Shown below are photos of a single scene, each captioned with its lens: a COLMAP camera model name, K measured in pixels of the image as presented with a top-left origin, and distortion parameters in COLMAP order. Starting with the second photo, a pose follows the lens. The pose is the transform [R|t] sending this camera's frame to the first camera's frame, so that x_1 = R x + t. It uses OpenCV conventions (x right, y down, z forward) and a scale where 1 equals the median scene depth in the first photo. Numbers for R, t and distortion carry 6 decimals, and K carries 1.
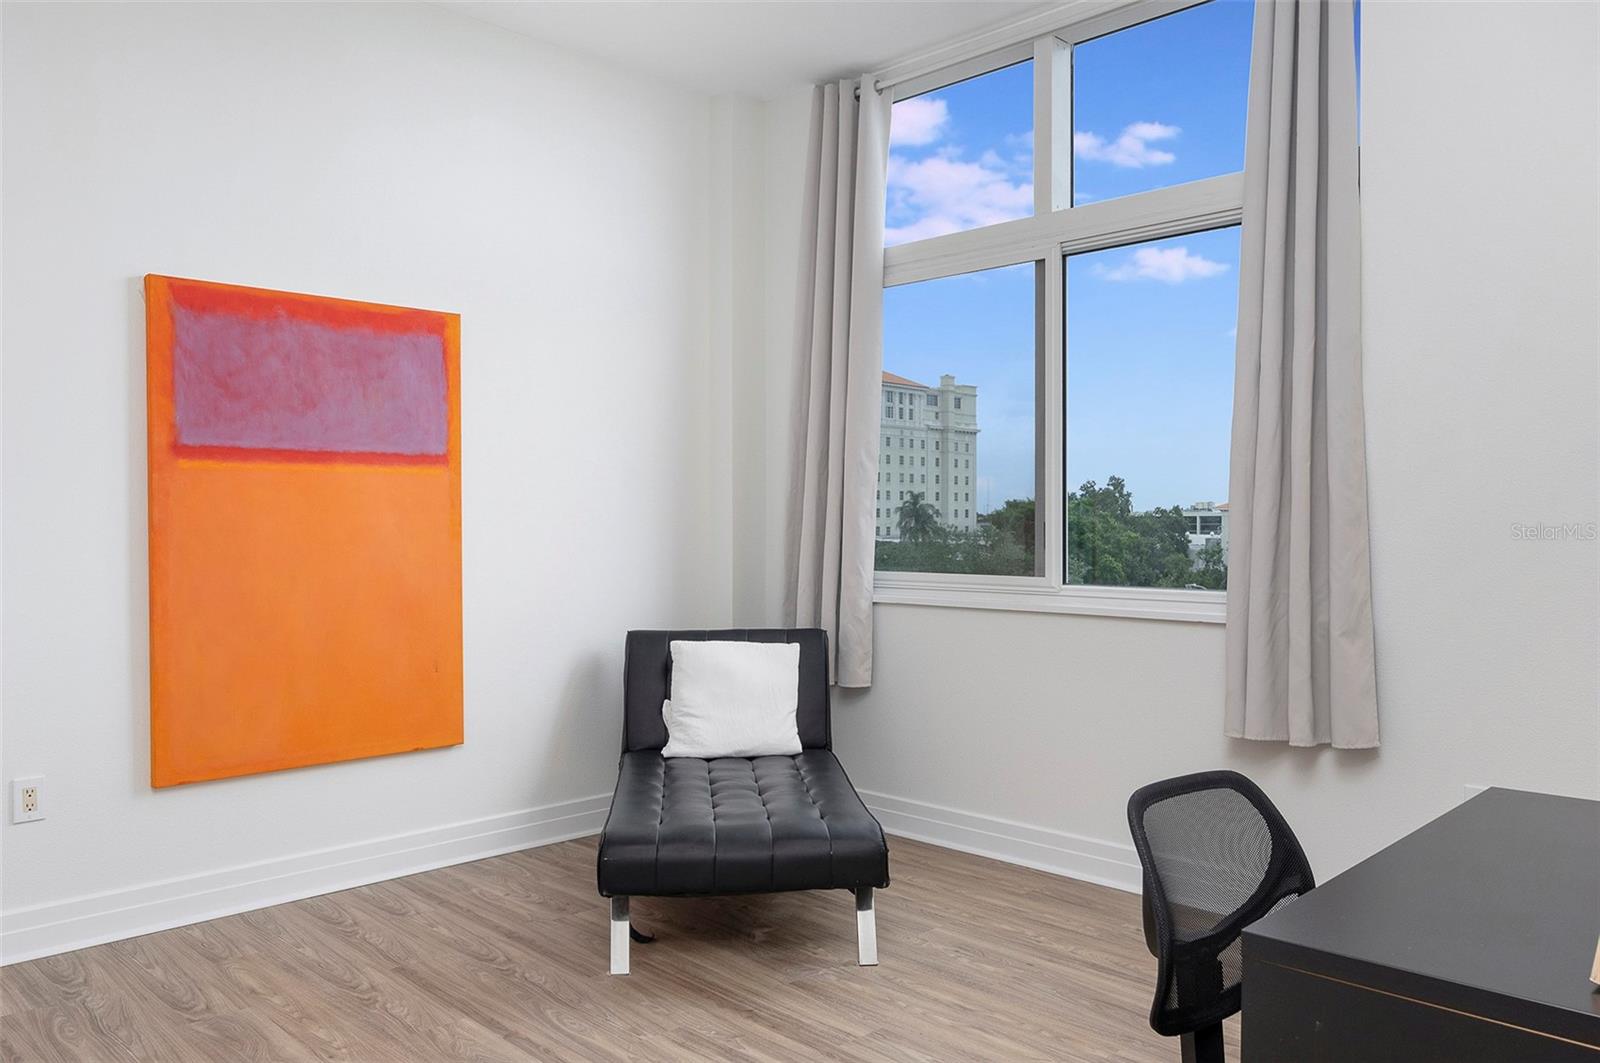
lens RADIAL K [[1215.7, 0, 800.0], [0, 1215.7, 531.5], [0, 0, 1]] dist [0.002296, 0.000869]
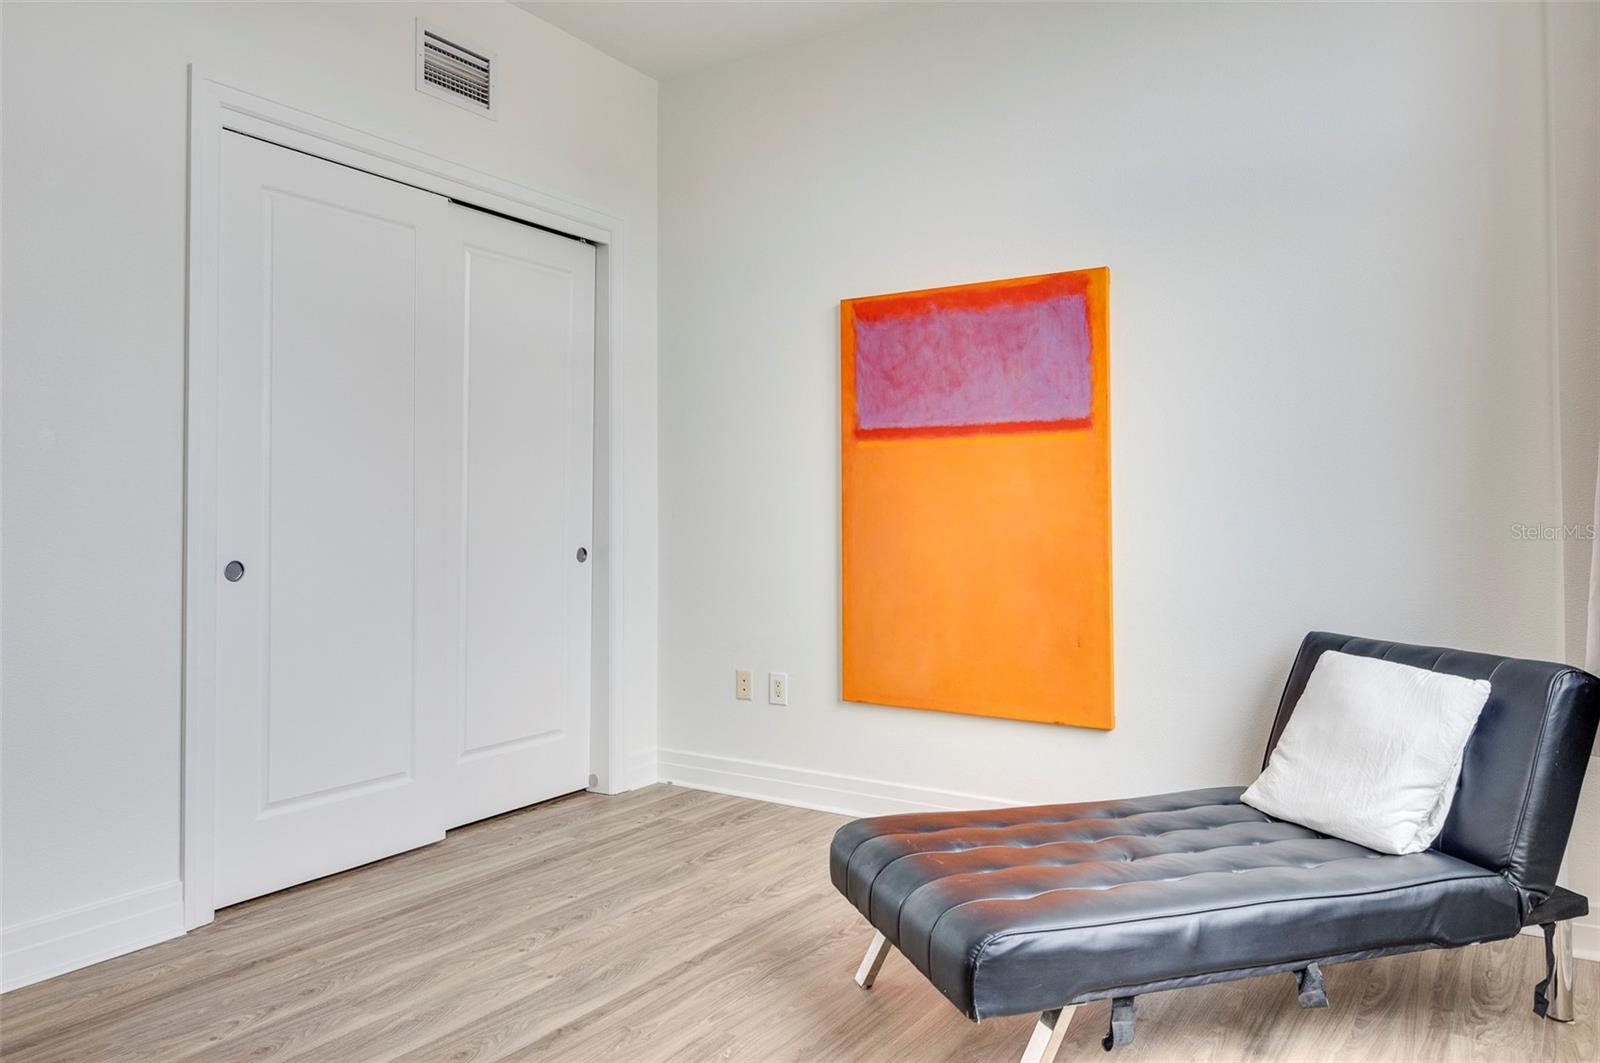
lens RADIAL K [[1090.5, 0, 798.7], [0, 1090.5, 487.1], [0, 0, 1]] dist [0.005586, 0.003296]
pose [[0.208350, -0.025298, -0.977727, 0.548766], [-0.011166, 0.999539, -0.028242, 0.019277], [0.977991, 0.016802, 0.207971, 0.673407]]
